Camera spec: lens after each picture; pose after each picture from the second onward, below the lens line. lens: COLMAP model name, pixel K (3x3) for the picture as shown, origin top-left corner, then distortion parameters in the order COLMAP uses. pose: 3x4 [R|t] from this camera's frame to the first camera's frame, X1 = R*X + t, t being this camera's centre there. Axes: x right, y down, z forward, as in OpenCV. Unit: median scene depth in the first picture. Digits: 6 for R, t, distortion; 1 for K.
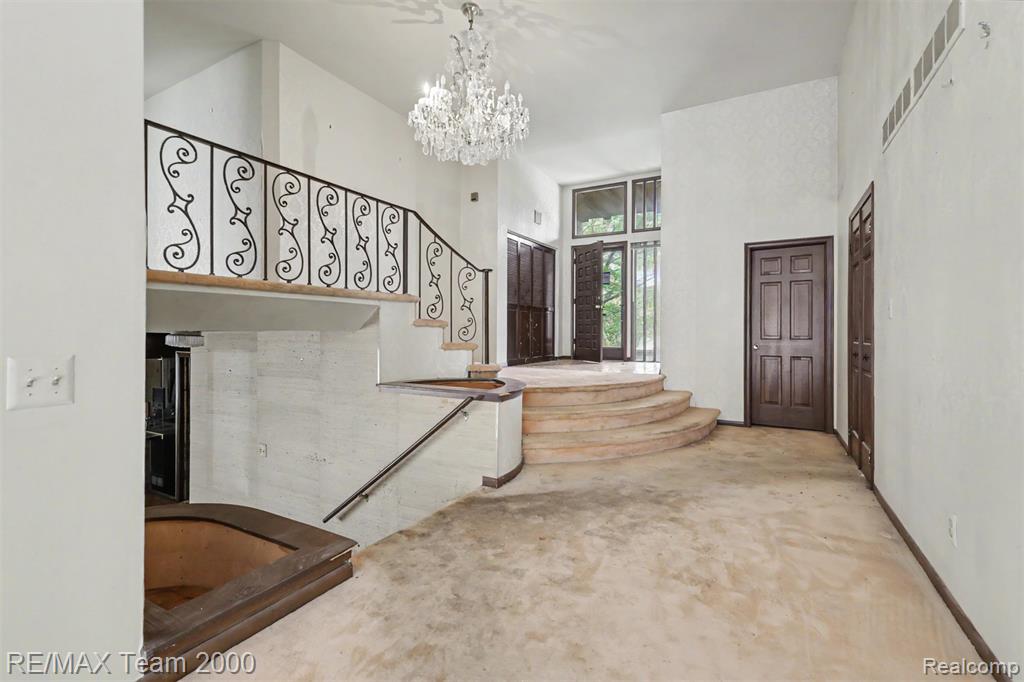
lens RADIAL K [[445.2, 0, 515.0], [0, 445.2, 335.2], [0, 0, 1]] dist [-0.001075, 0.000311]
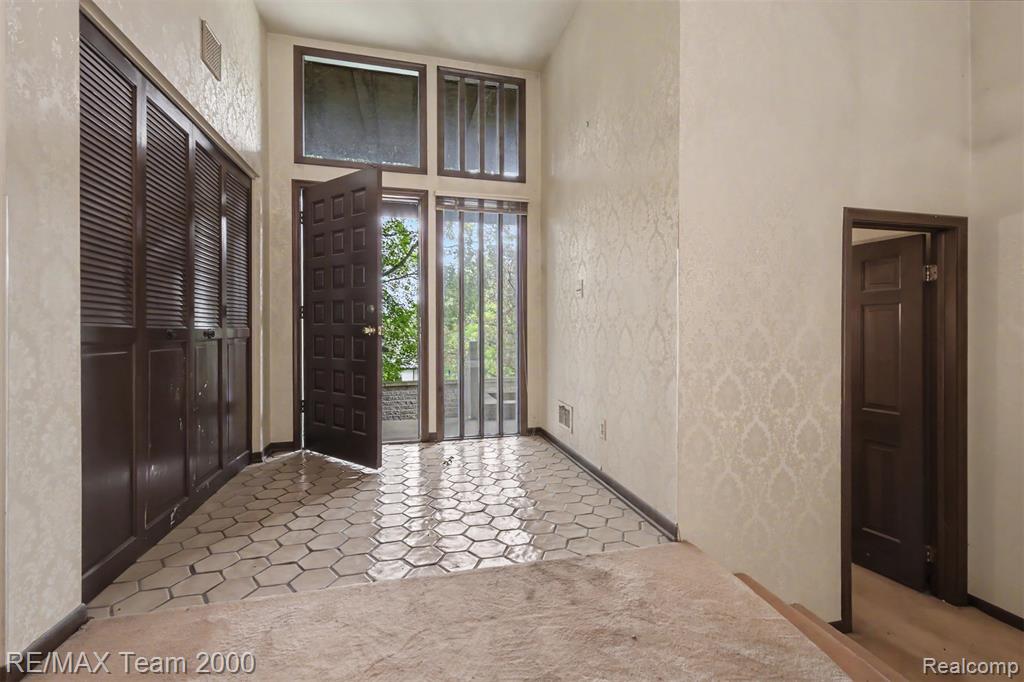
lens RADIAL K [[445.2, 0, 511.9], [0, 445.2, 339.1], [0, 0, 1]] dist [-0.001075, 0.000311]
pose [[0.730980, -0.011568, 0.682301, -0.012460], [0.007672, 0.999932, 0.008734, -0.066555], [-0.682356, -0.001150, 0.731019, 0.705208]]
